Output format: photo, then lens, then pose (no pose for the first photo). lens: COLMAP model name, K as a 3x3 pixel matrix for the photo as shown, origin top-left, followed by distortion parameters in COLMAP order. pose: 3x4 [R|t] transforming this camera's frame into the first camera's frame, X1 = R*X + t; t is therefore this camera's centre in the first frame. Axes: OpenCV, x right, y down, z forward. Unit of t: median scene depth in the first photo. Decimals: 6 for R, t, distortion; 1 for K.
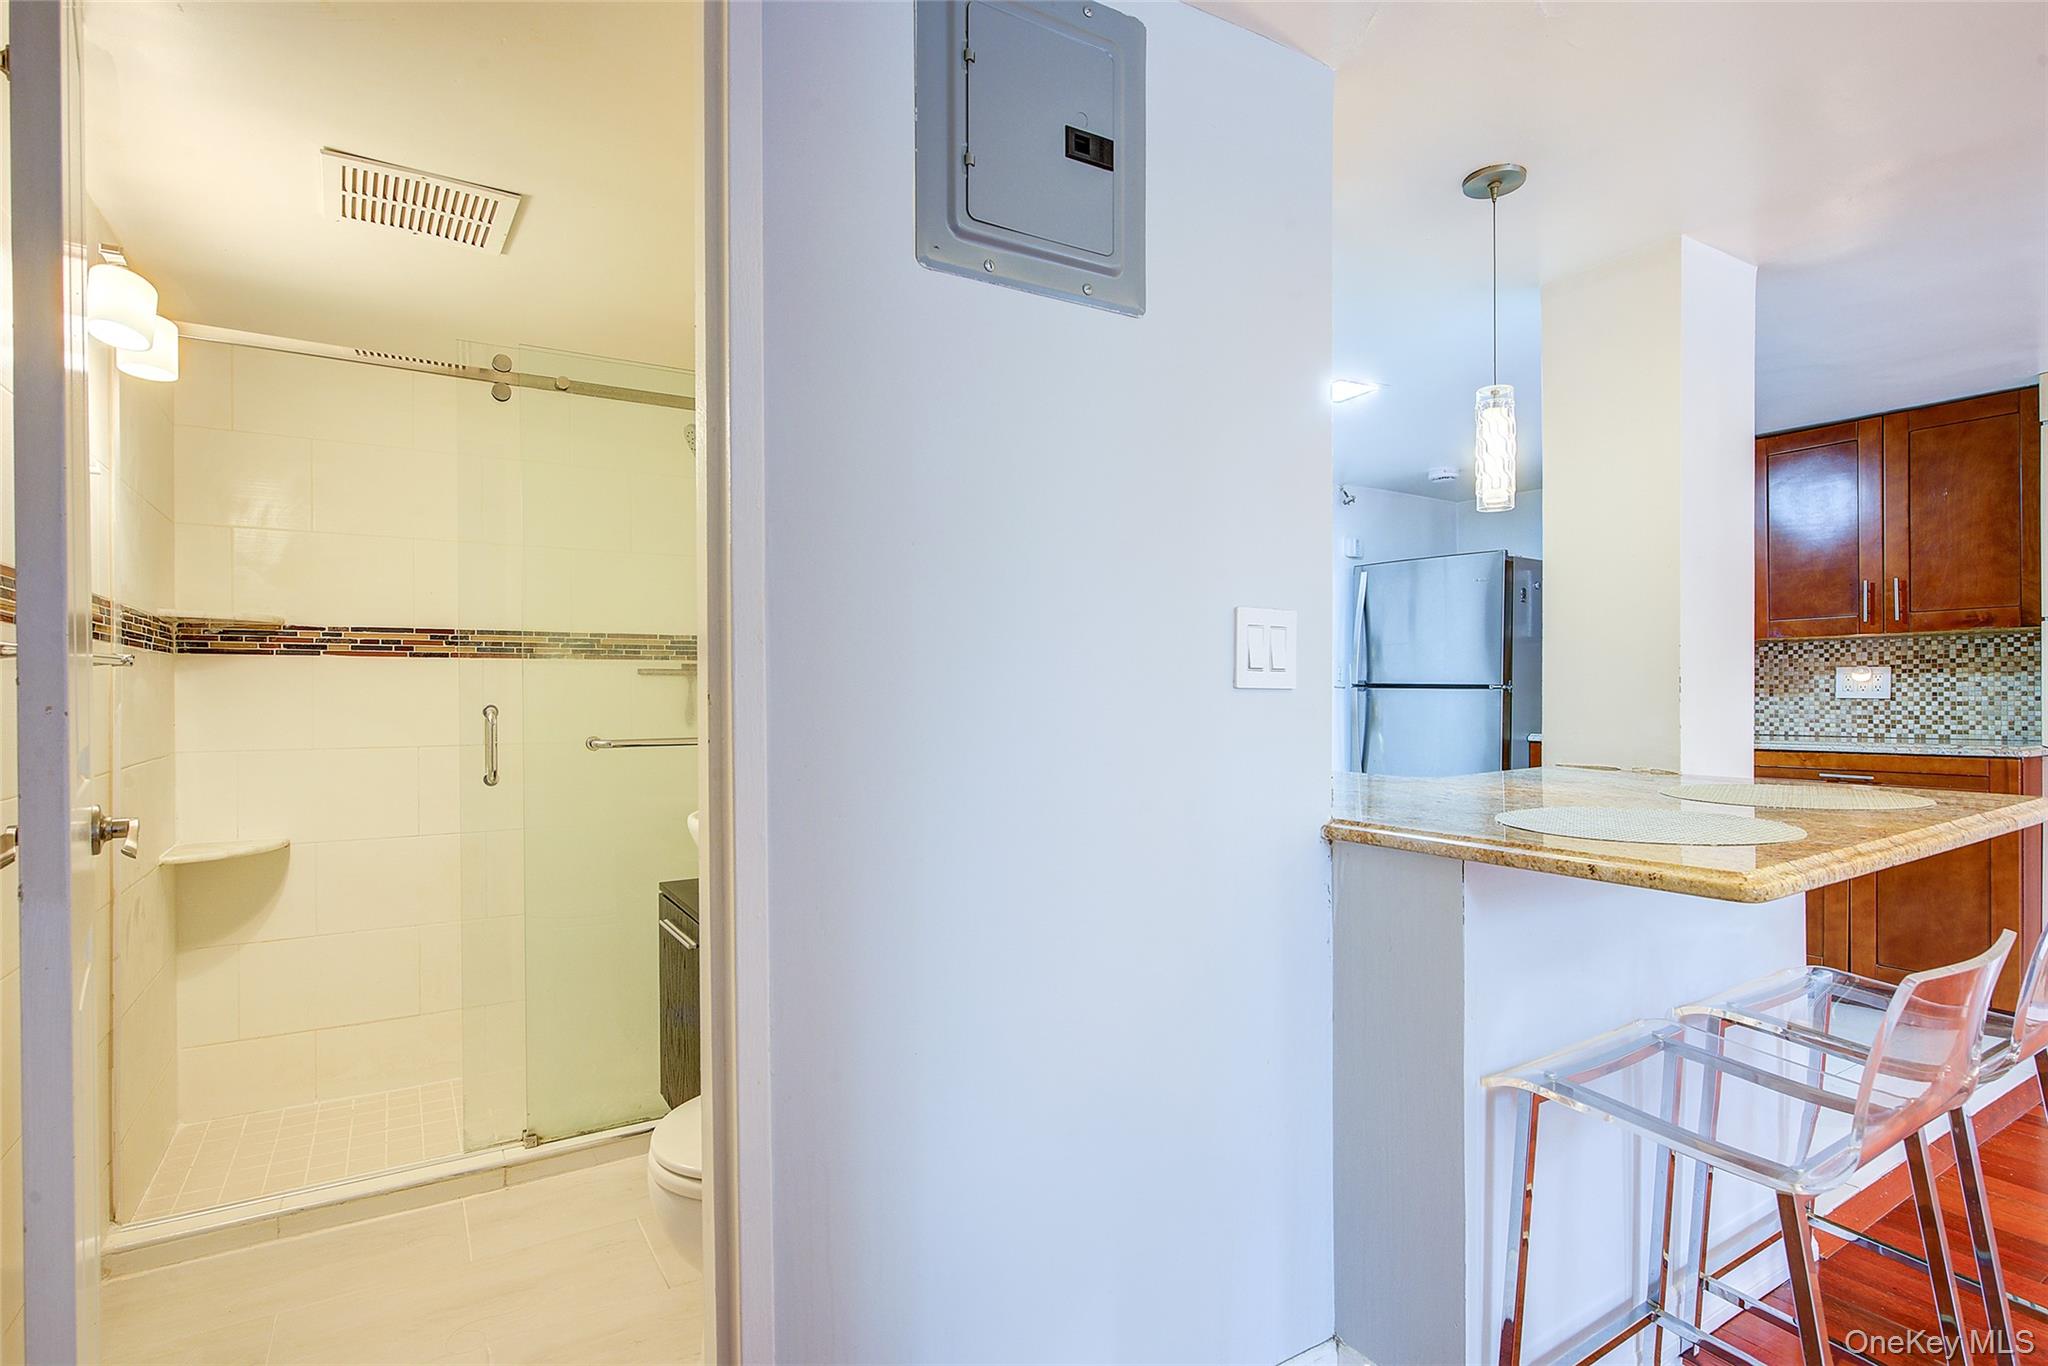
lens RADIAL K [[1004.5, 0, 1028.7], [0, 1004.5, 694.2], [0, 0, 1]] dist [0.010335, -0.007809]
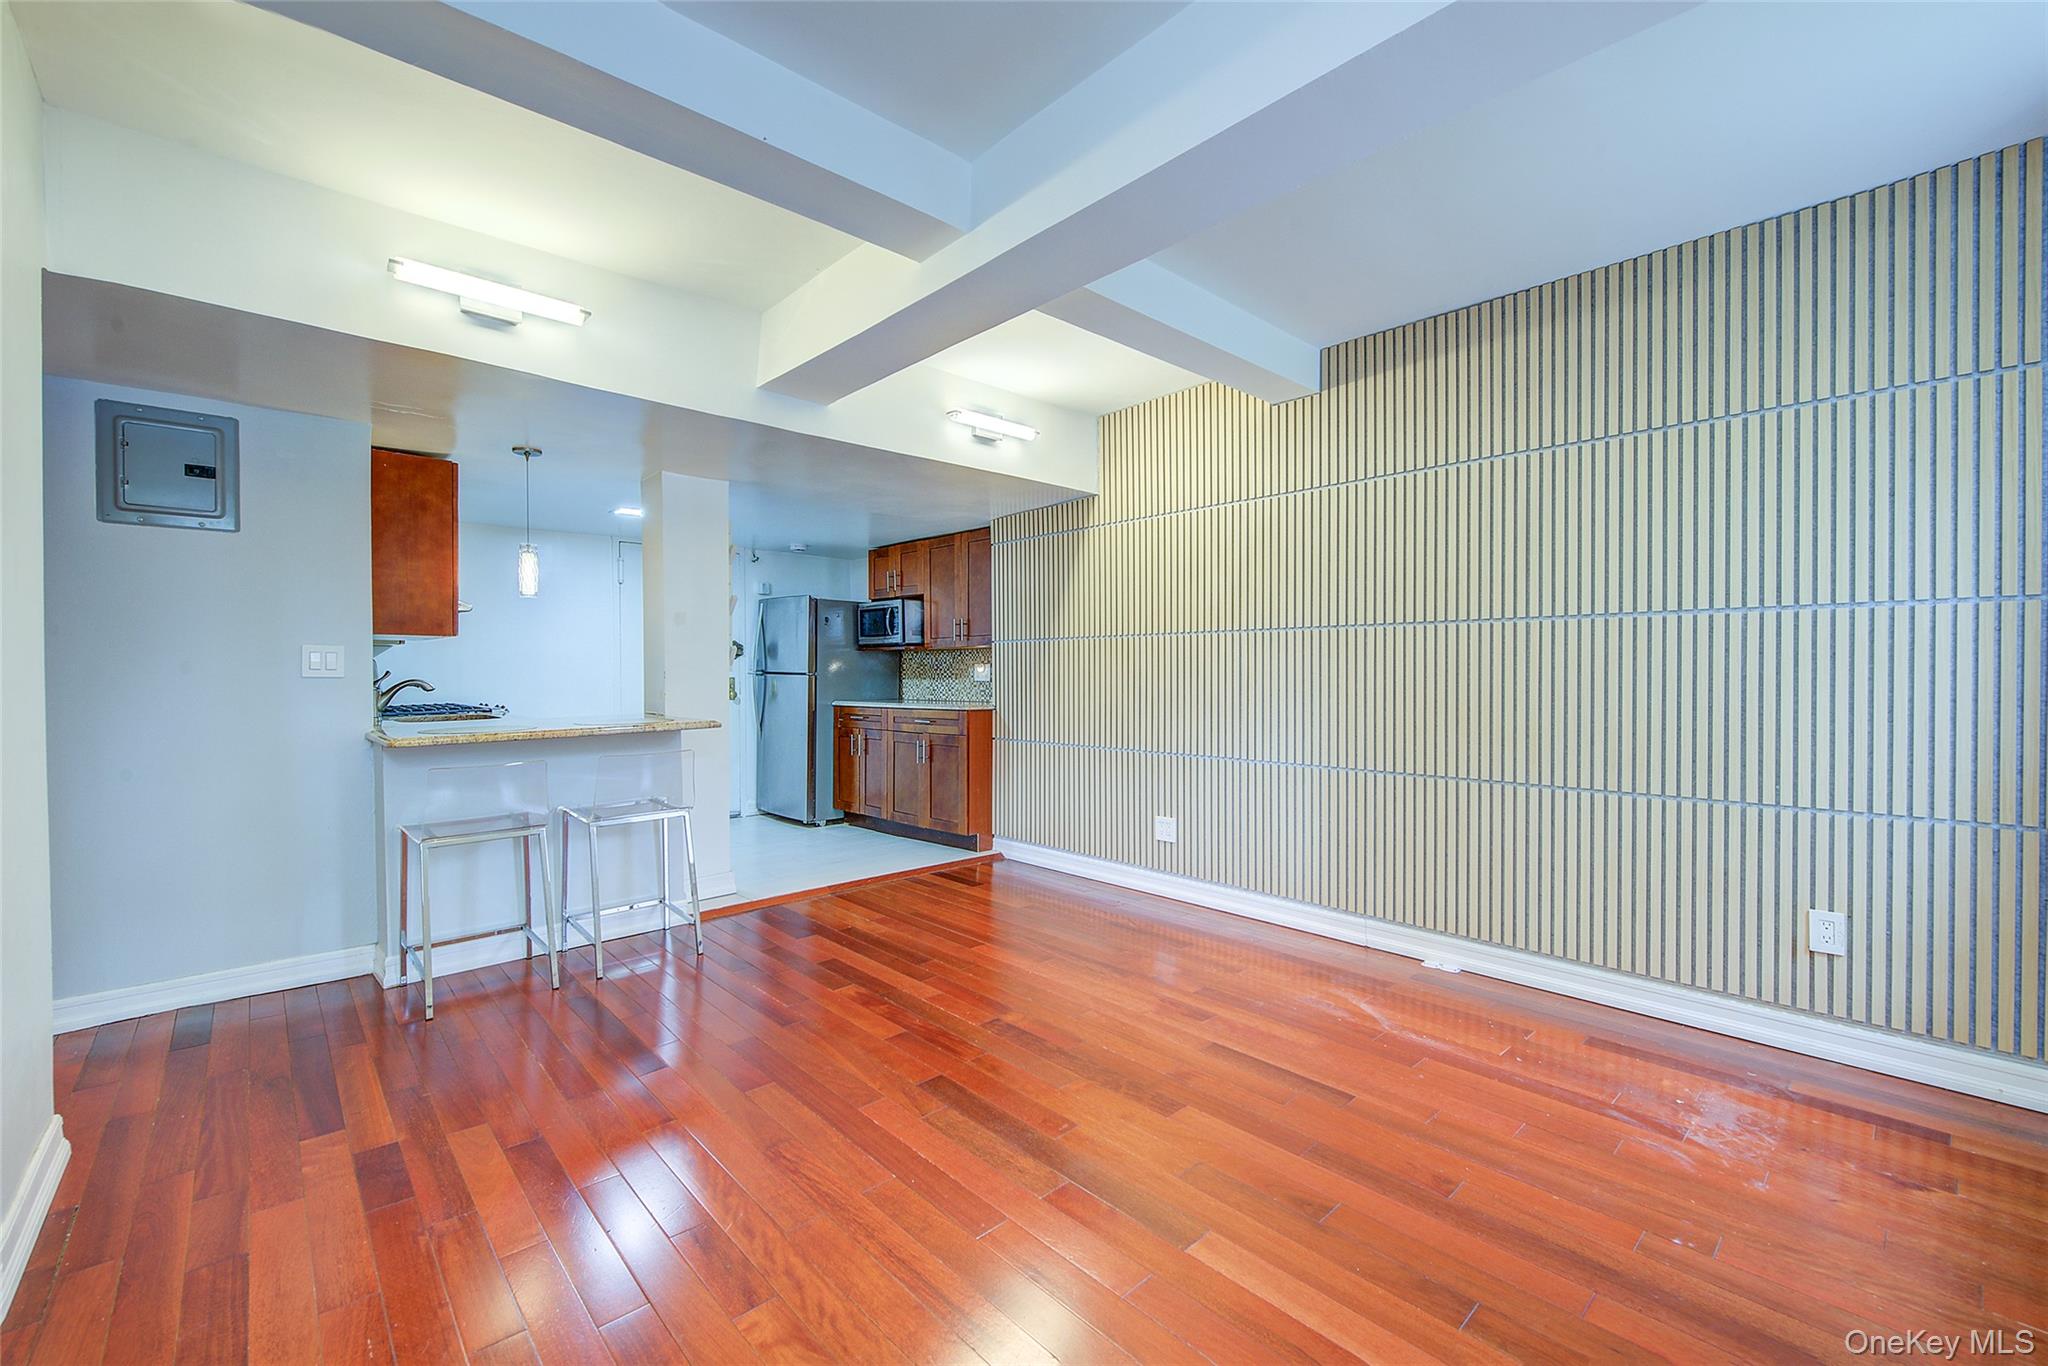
lens RADIAL K [[838.2, 0, 1034.1], [0, 838.2, 678.1], [0, 0, 1]] dist [-0.003144, -0.002230]
pose [[0.978760, 0.000299, 0.205009, 0.653099], [-0.000939, 0.999995, 0.003024, -0.005847], [-0.205007, -0.003152, 0.978755, -0.574454]]
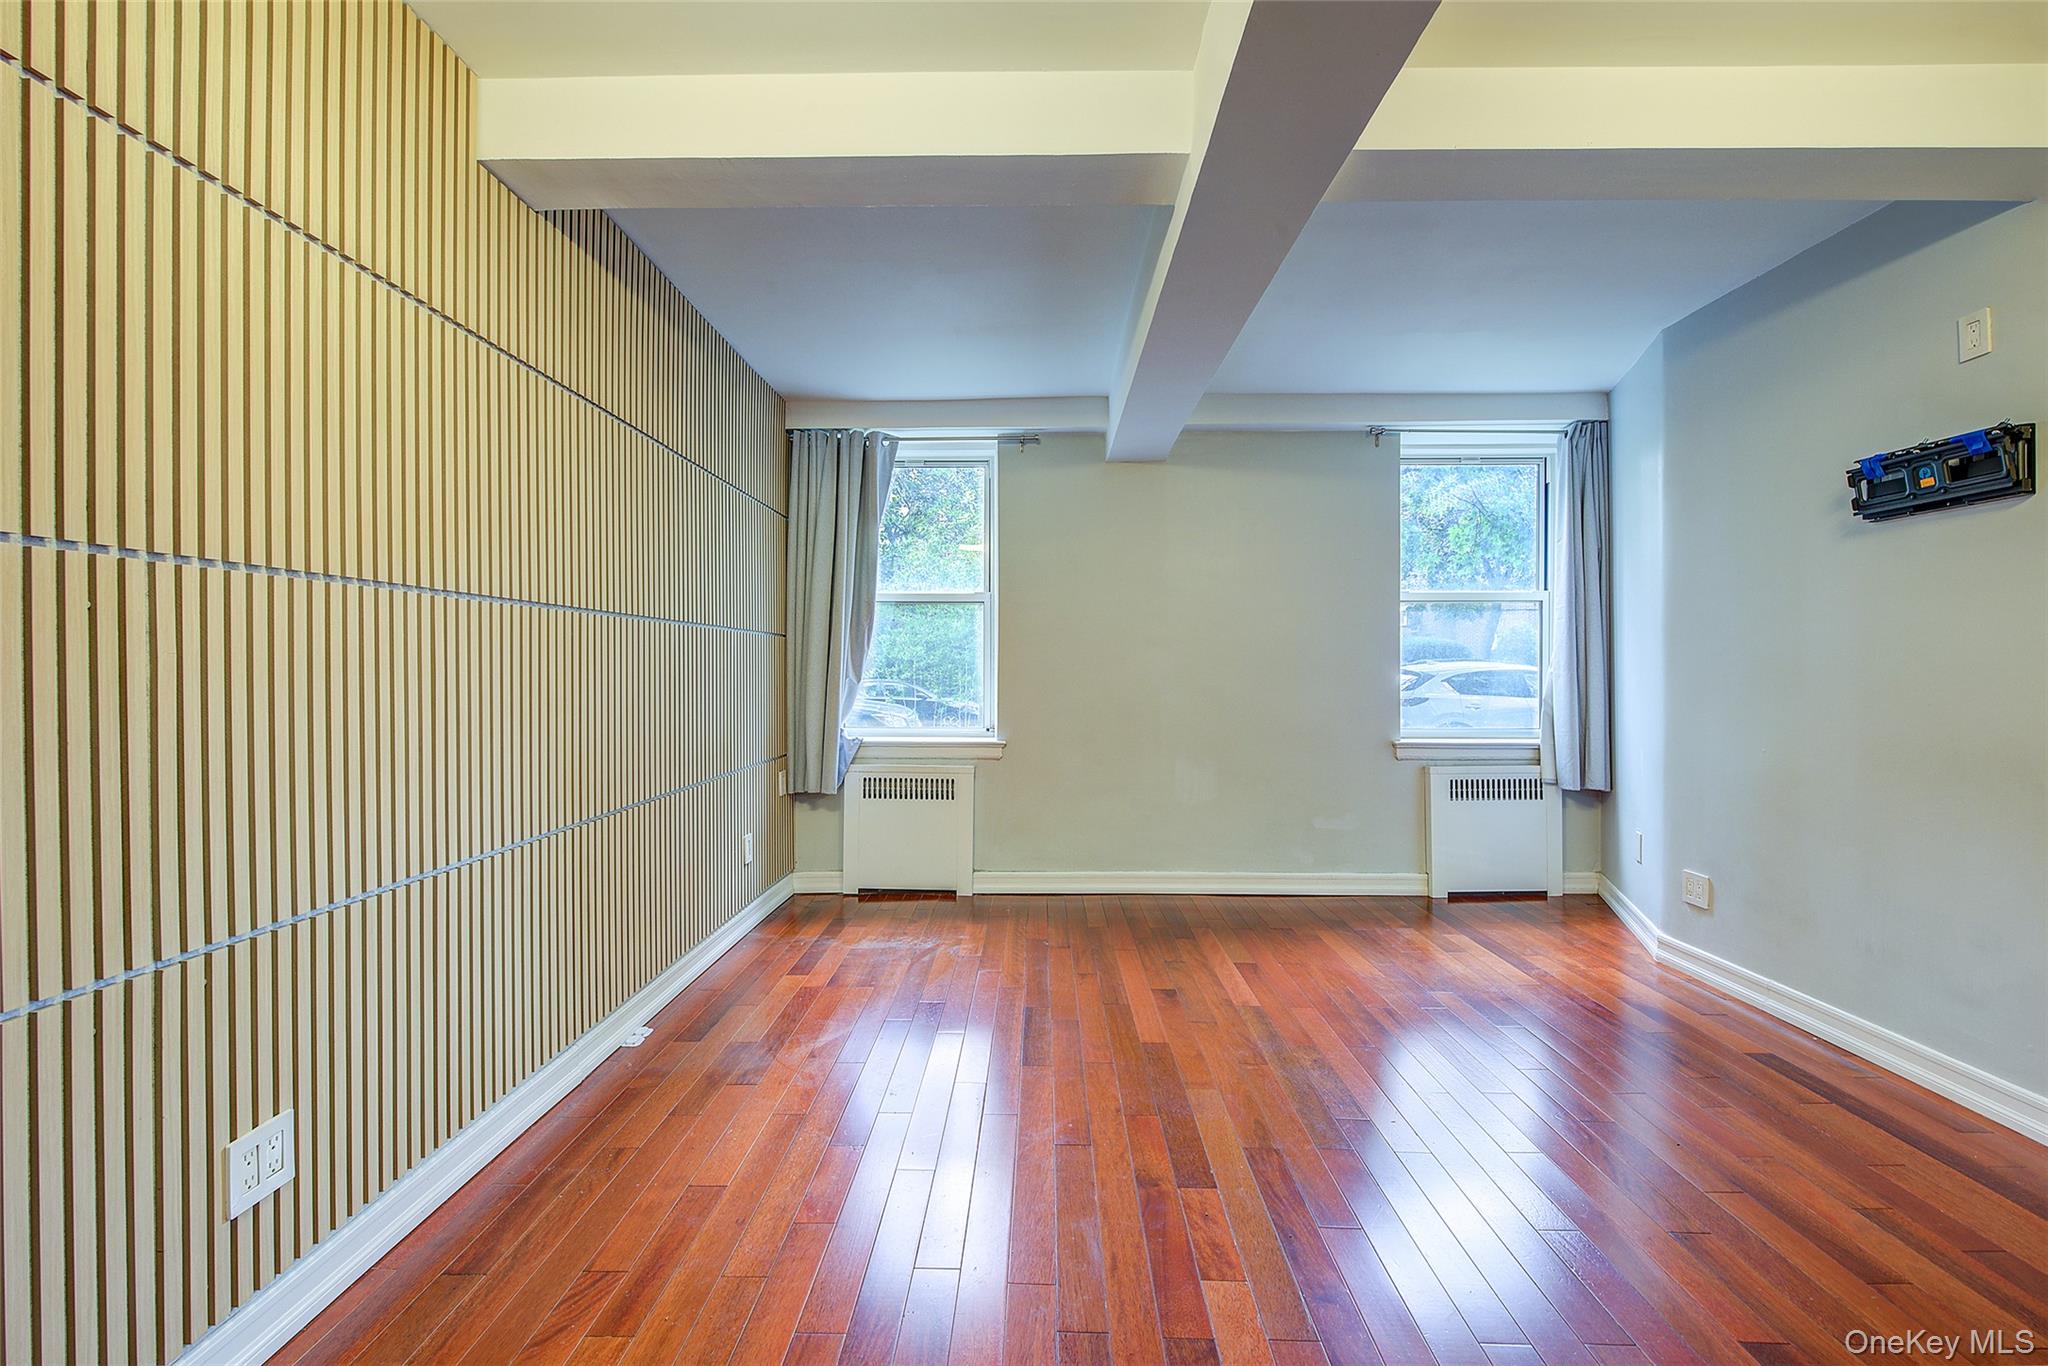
lens RADIAL K [[891.7, 0, 1017.1], [0, 891.7, 674.5], [0, 0, 1]] dist [-0.000233, -0.001082]
pose [[-0.841873, -0.000070, 0.539676, 0.560111], [0.004177, 0.999969, 0.006647, -0.016146], [-0.539660, 0.007850, -0.841847, 0.704471]]
